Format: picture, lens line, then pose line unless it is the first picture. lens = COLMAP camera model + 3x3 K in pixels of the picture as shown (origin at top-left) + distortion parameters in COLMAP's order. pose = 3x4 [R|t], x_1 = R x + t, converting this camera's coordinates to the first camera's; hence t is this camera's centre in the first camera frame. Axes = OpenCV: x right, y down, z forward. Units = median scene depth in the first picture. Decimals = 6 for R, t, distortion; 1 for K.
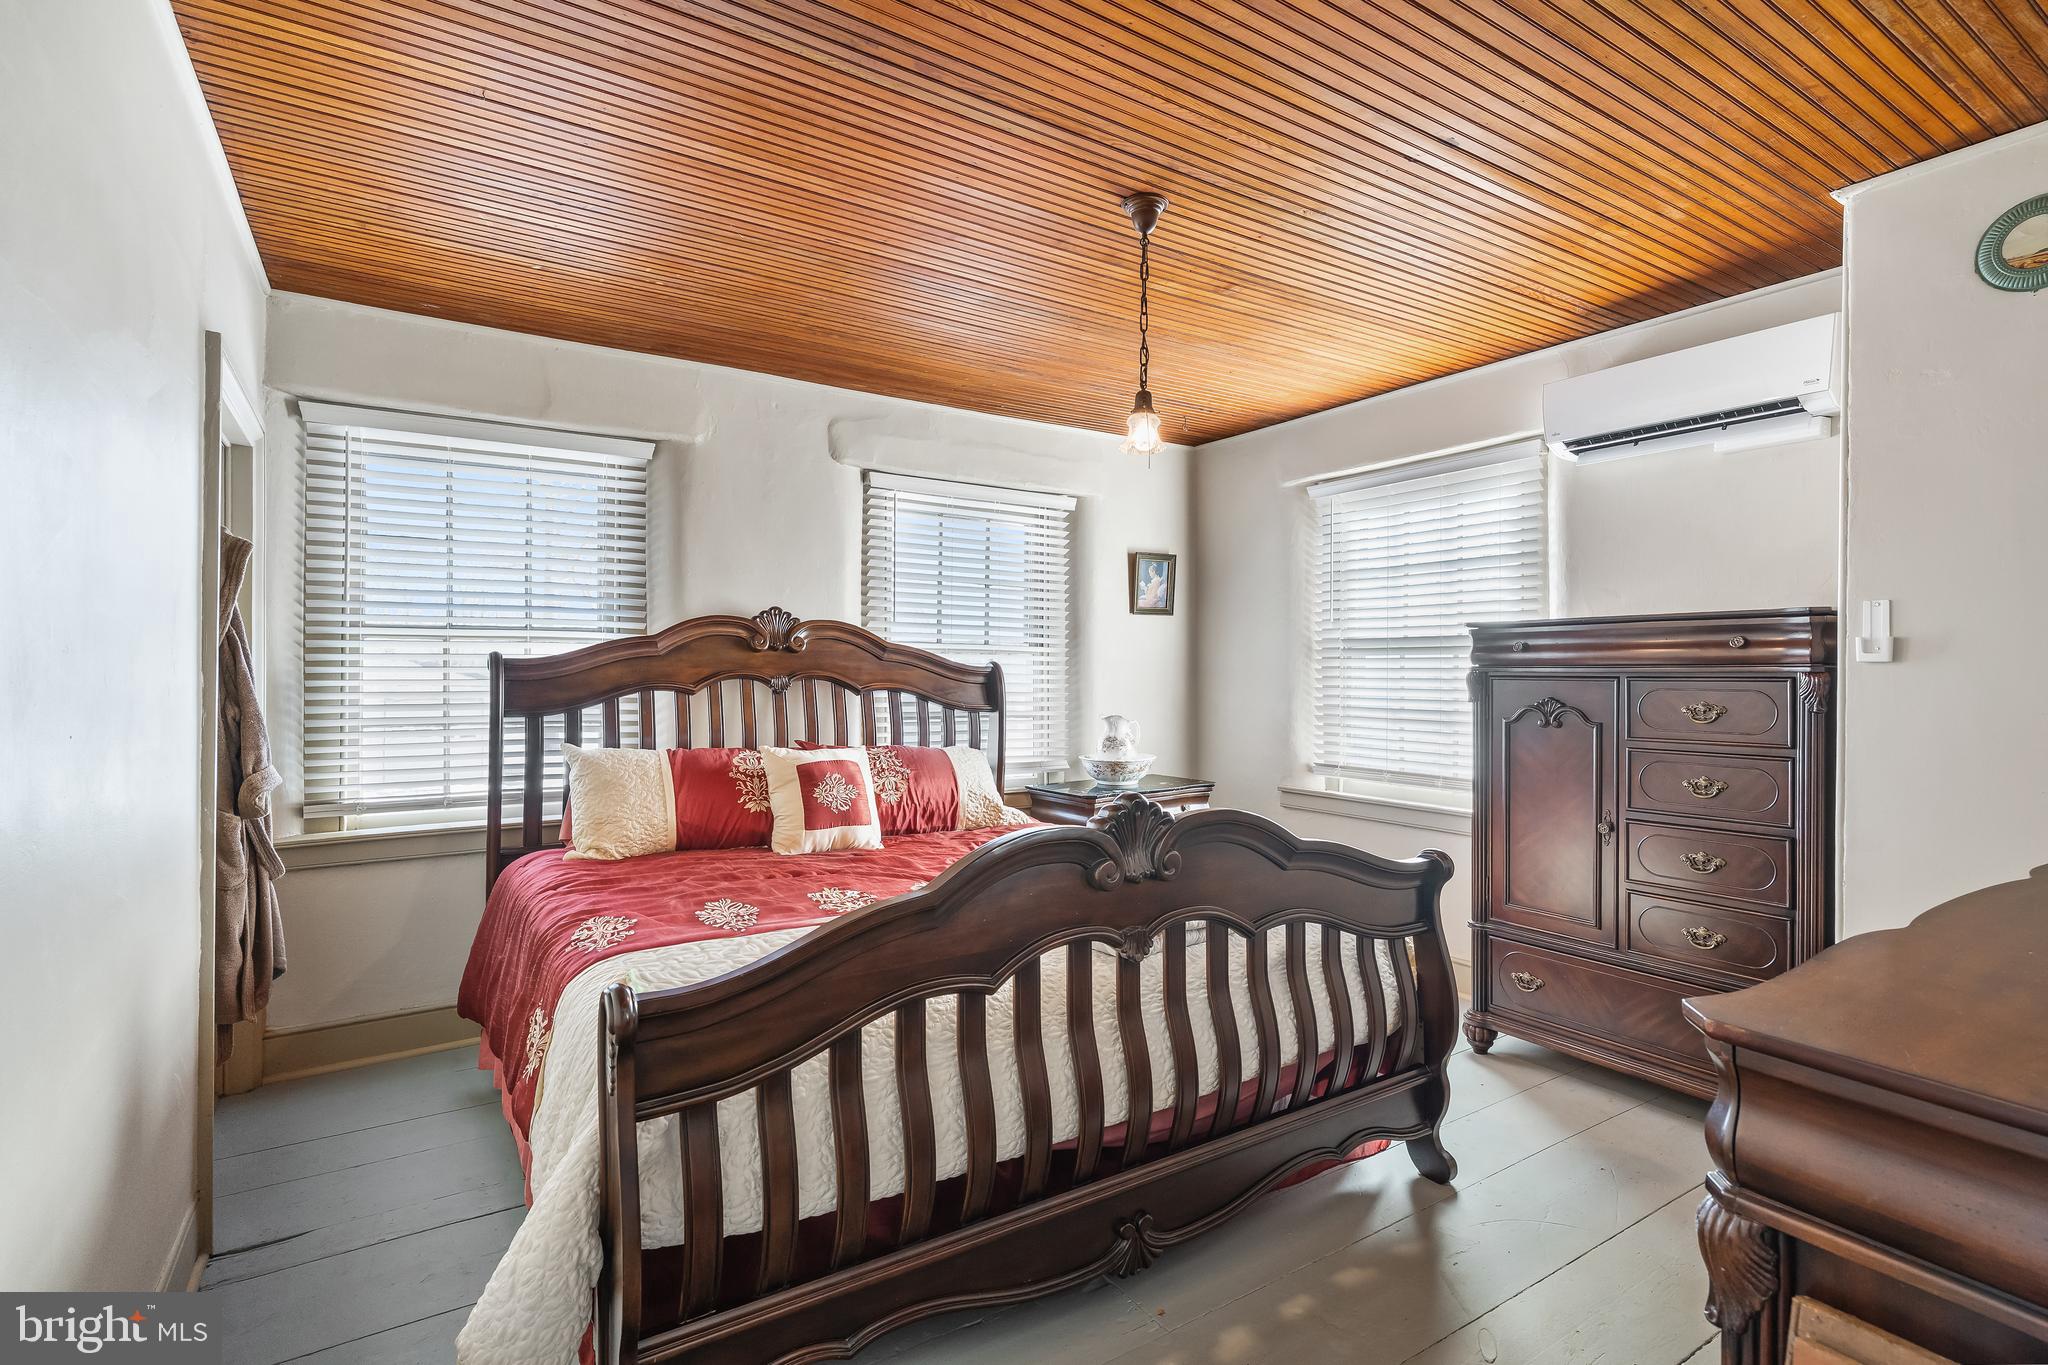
lens RADIAL K [[980.1, 0, 1016.2], [0, 980.1, 675.7], [0, 0, 1]] dist [-0.001638, -0.000658]
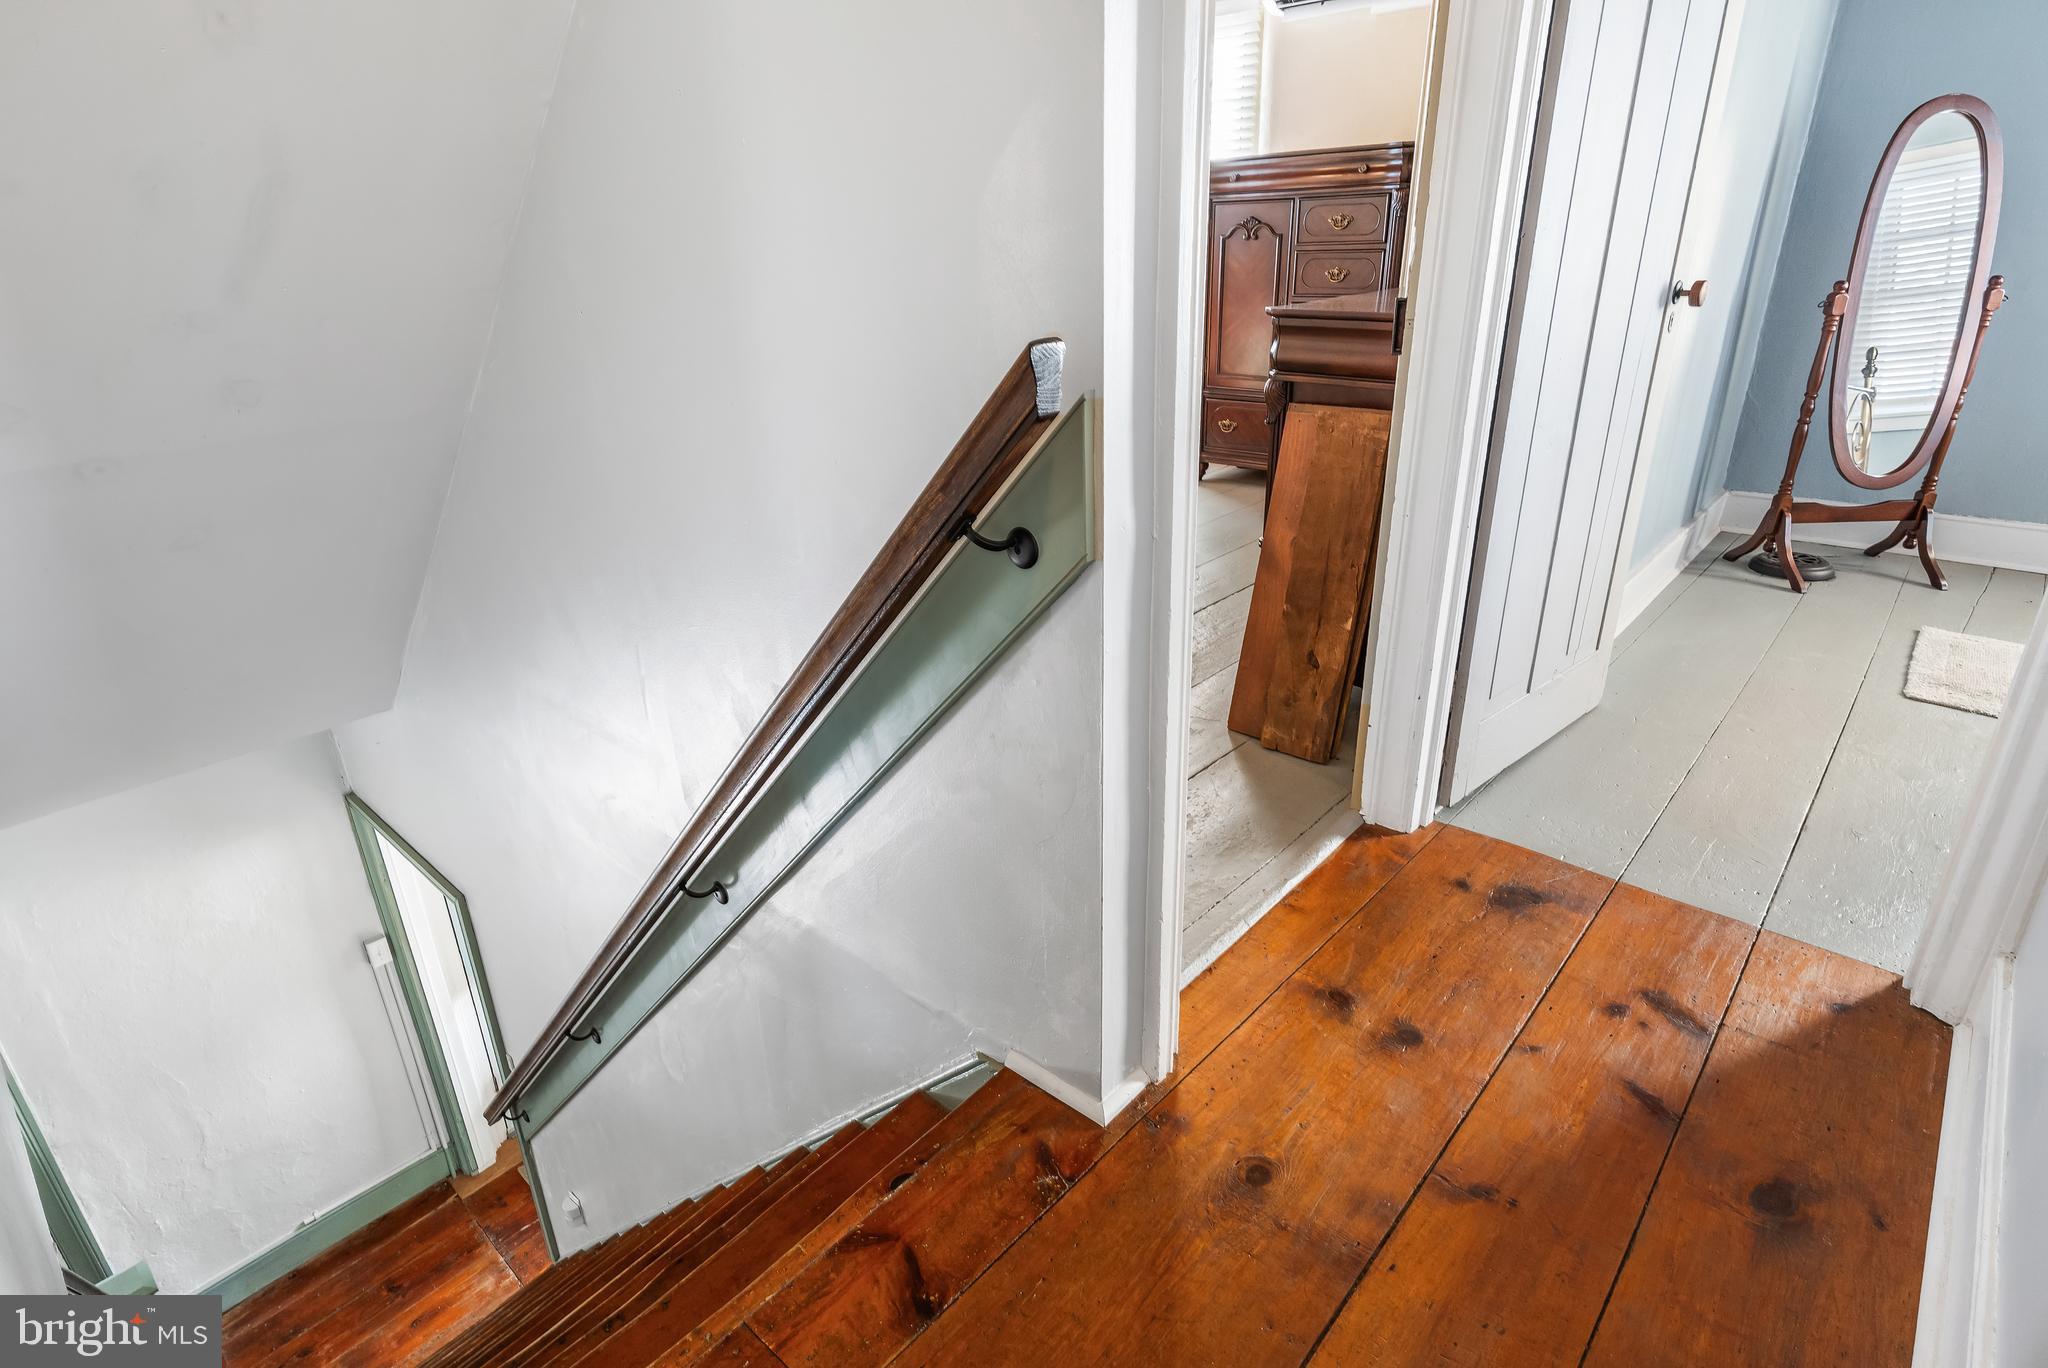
lens RADIAL K [[1043.6, 0, 1023.9], [0, 1043.6, 686.7], [0, 0, 1]] dist [0.006859, 0.000483]
pose [[0.961697, -0.134359, 0.238927, -0.225874], [0.030866, 0.919169, 0.392652, 0.043116], [-0.272371, -0.370238, 0.888109, -0.507749]]
